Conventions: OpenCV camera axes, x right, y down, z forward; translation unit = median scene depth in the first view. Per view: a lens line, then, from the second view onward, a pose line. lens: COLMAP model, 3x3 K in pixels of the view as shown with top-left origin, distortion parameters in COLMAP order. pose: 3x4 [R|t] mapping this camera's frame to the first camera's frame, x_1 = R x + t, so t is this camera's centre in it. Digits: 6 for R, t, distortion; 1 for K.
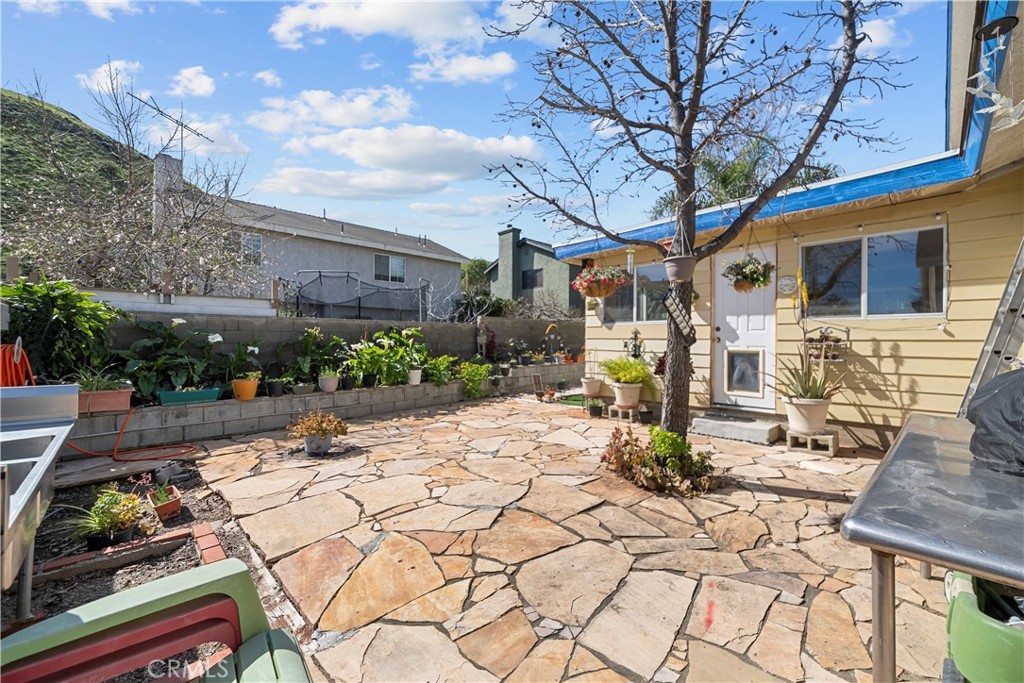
lens RADIAL K [[407.0, 0, 512.0], [0, 407.0, 341.5], [0, 0, 1]] dist [-0.000670, 0.000016]
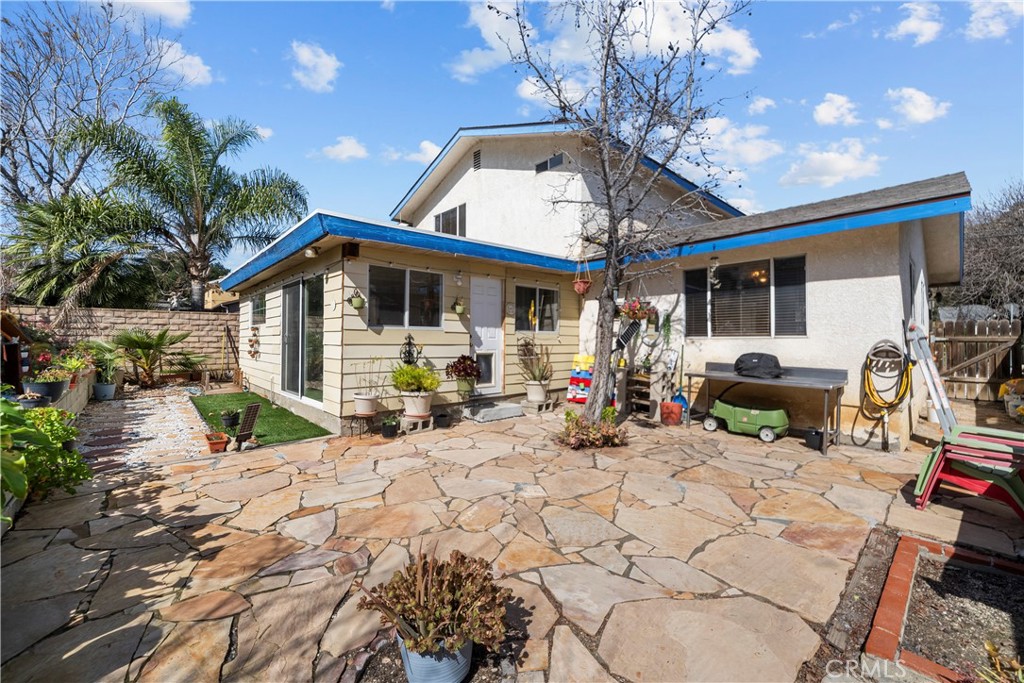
lens RADIAL K [[412.4, 0, 527.0], [0, 412.4, 335.3], [0, 0, 1]] dist [-0.001062, 0.000199]
pose [[0.013473, 0.010838, 0.999850, -0.862234], [-0.001309, 0.999941, -0.010822, -0.023849], [-0.999908, -0.001163, 0.013486, 0.935436]]
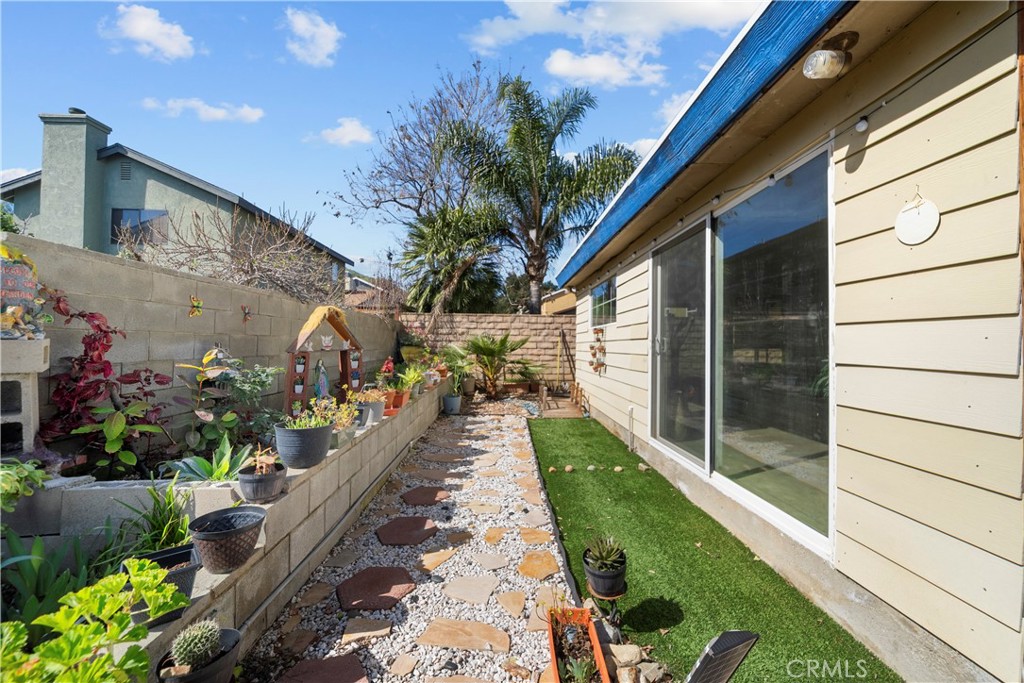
lens RADIAL K [[412.4, 0, 527.0], [0, 412.4, 335.3], [0, 0, 1]] dist [-0.001062, 0.000199]
pose [[0.651052, 0.024119, 0.758649, -0.139672], [-0.008804, 0.999668, -0.024226, -0.023834], [-0.758982, 0.009093, 0.651048, 1.526403]]
